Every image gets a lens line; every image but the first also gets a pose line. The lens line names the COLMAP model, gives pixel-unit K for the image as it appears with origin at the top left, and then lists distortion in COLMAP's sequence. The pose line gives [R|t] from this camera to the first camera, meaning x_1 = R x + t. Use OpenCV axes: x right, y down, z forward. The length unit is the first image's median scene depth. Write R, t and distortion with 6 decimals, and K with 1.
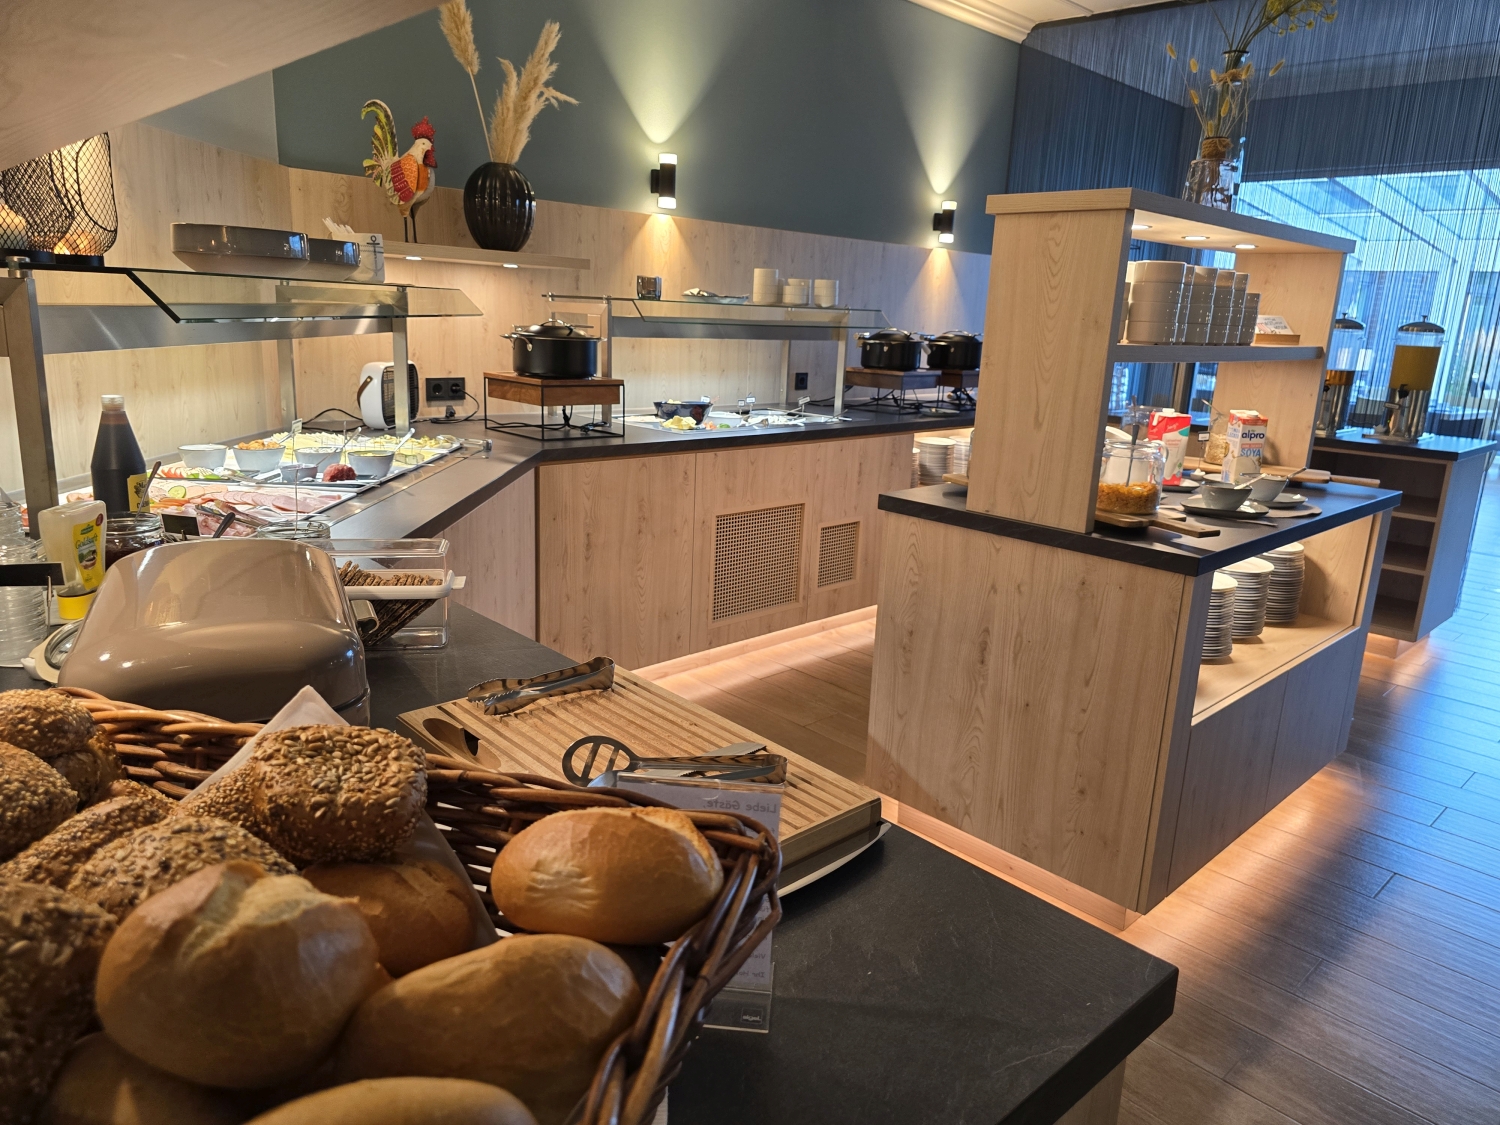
lens RADIAL K [[999.2, 0, 747.2], [0, 999.2, 554.7], [0, 0, 1]] dist [0.045702, -0.042885]
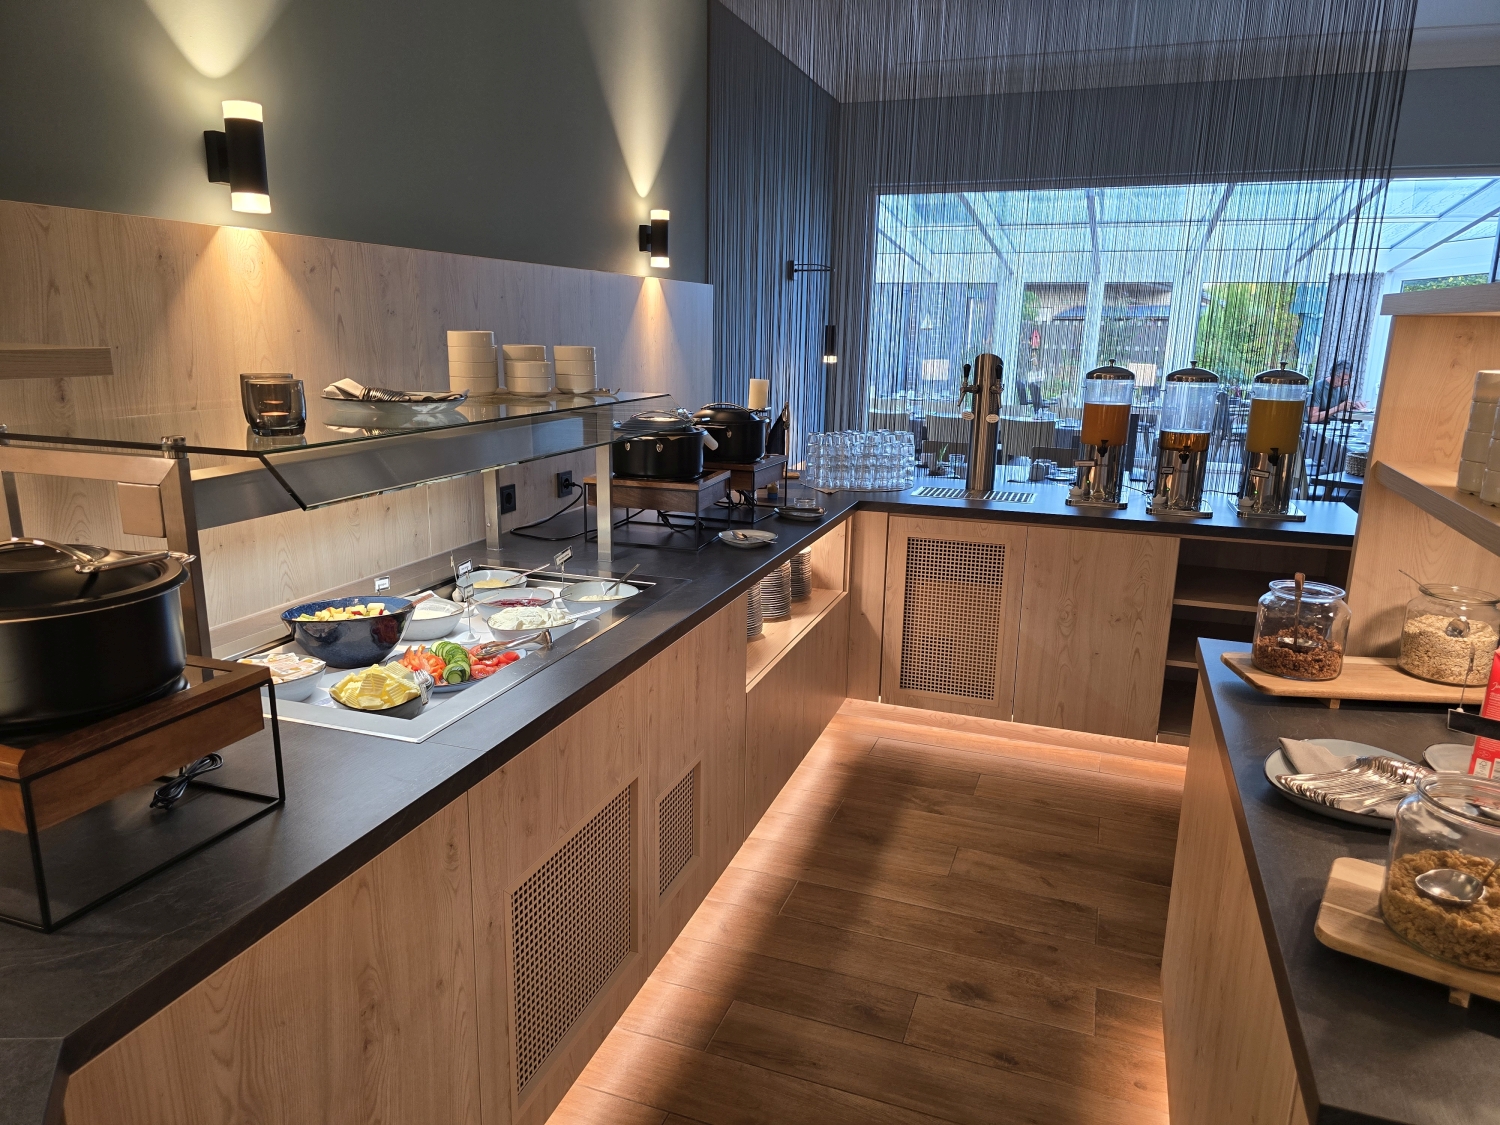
lens RADIAL K [[1003.9, 0, 752.5], [0, 1003.9, 558.4], [0, 0, 1]] dist [0.074195, -0.081805]
pose [[0.892300, -0.126825, 0.433262, -0.123887], [0.125199, 0.991602, 0.032415, -0.209736], [-0.433734, 0.025320, 0.900685, 0.577227]]
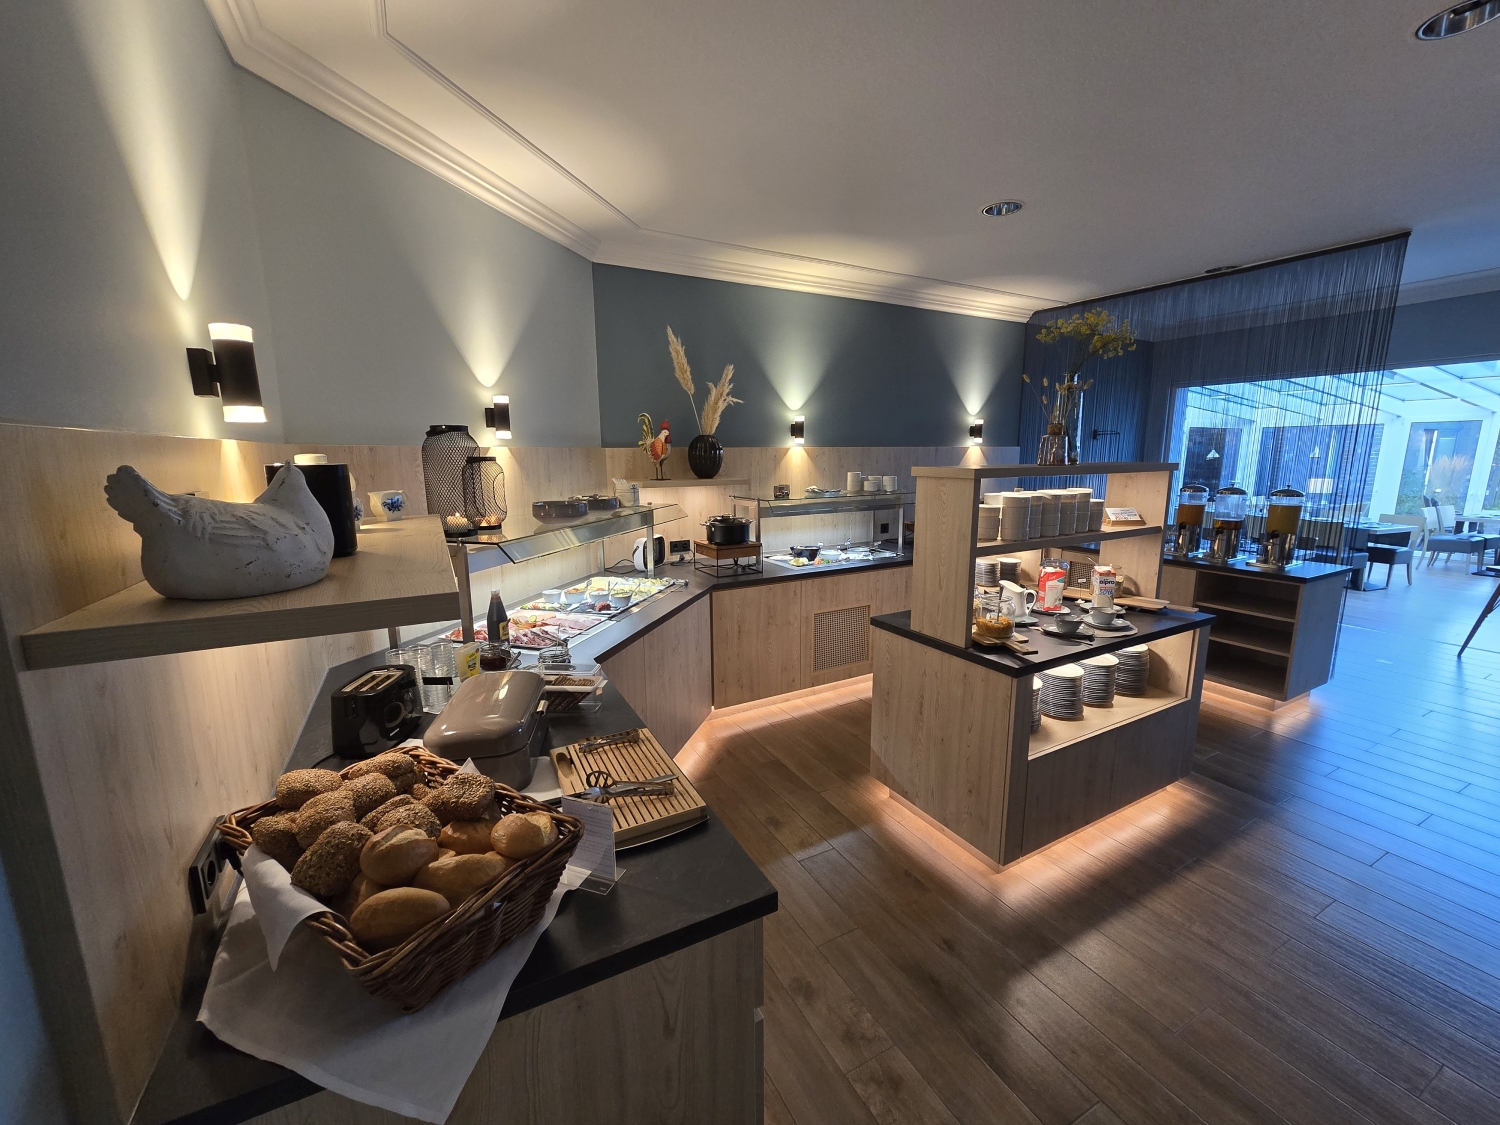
lens RADIAL K [[604.8, 0, 756.0], [0, 604.8, 563.3], [0, 0, 1]] dist [0.000551, 0.000029]
pose [[0.965997, -0.003382, -0.258531, 0.165753], [-0.013063, 0.997999, -0.061866, -0.067039], [0.258223, 0.063139, 0.964020, -0.111362]]
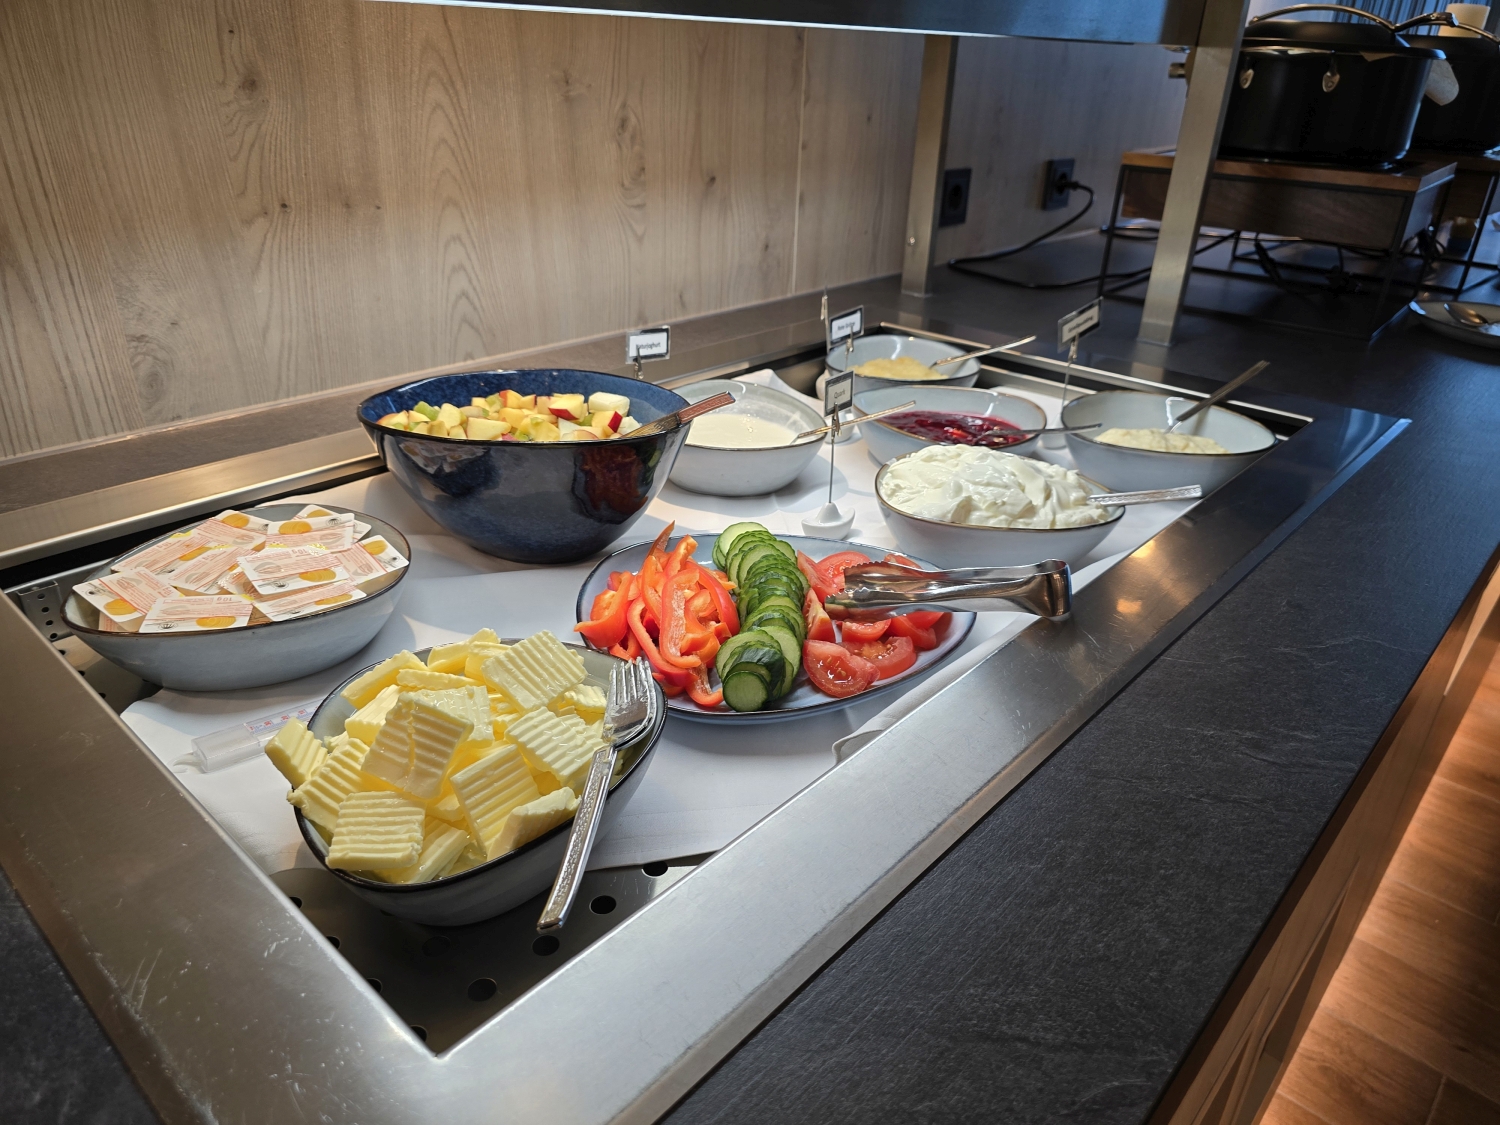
lens RADIAL K [[1003.9, 0, 752.5], [0, 1003.9, 558.4], [0, 0, 1]] dist [0.074195, -0.081805]
pose [[0.998223, -0.035659, 0.047735, -0.040421], [0.023847, 0.973281, 0.228376, -0.207256], [-0.054603, -0.226832, 0.972402, 1.007843]]
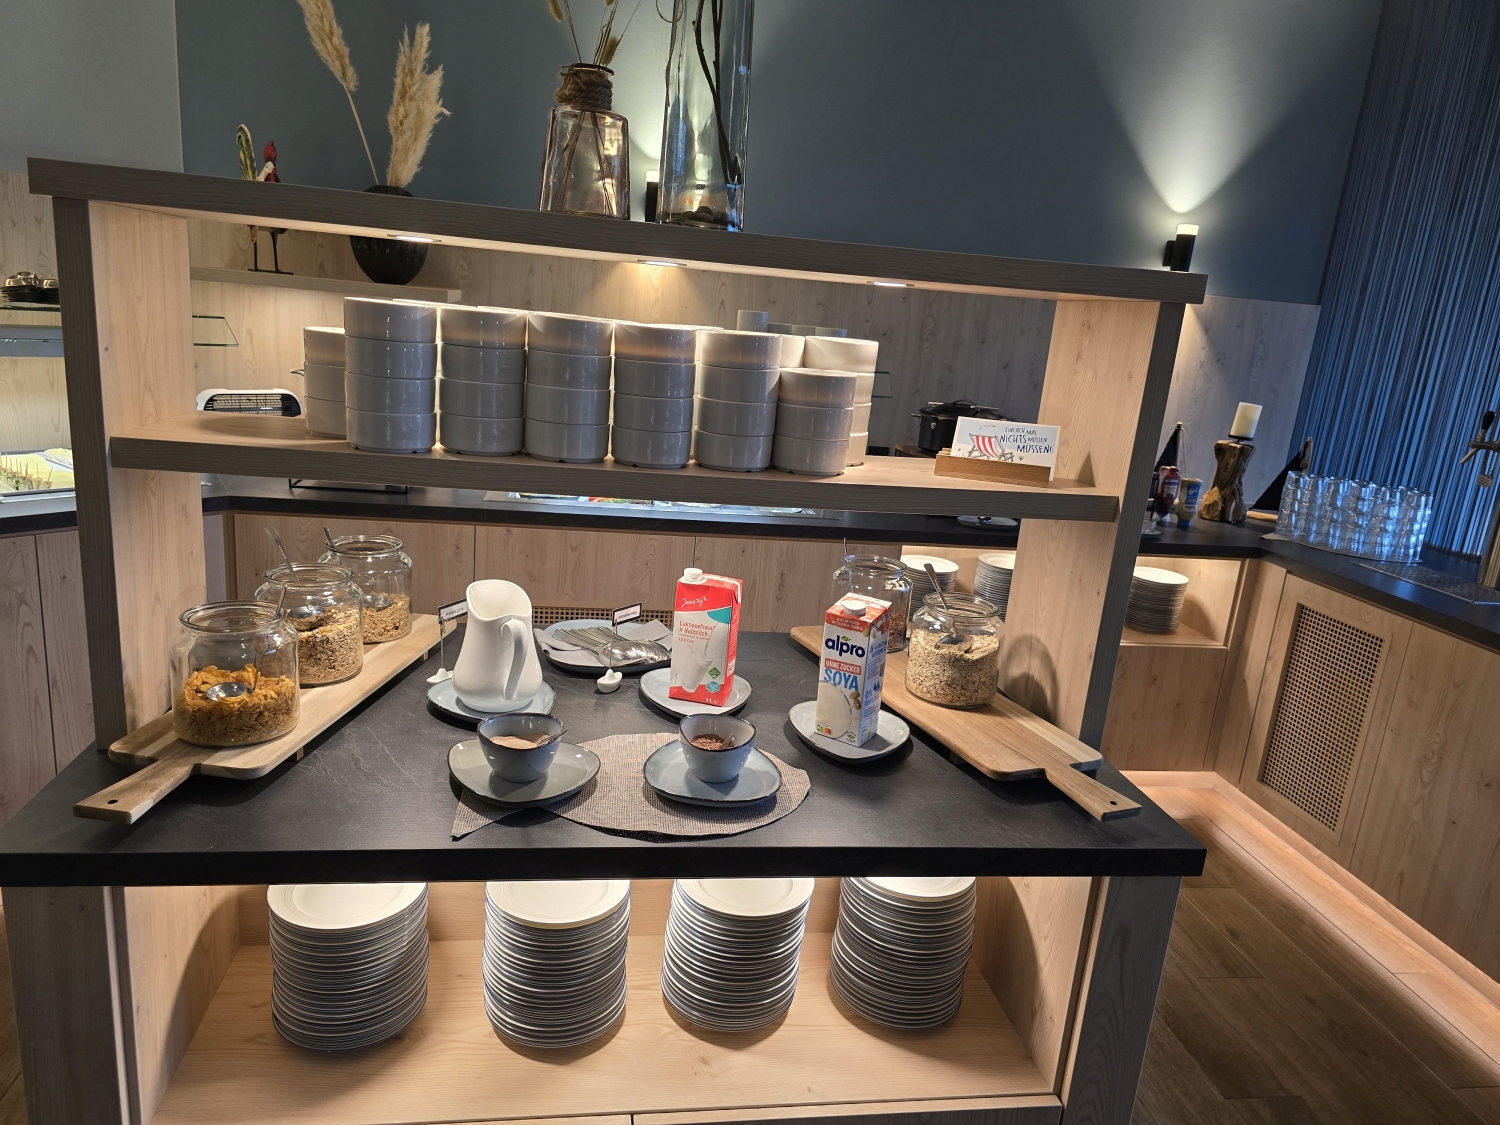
lens RADIAL K [[1003.9, 0, 752.5], [0, 1003.9, 558.4], [0, 0, 1]] dist [0.074195, -0.081805]
pose [[0.821060, 0.163022, -0.547069, 0.623831], [-0.183392, 0.982881, 0.017650, -0.138366], [0.540581, 0.085836, 0.836902, 0.452487]]
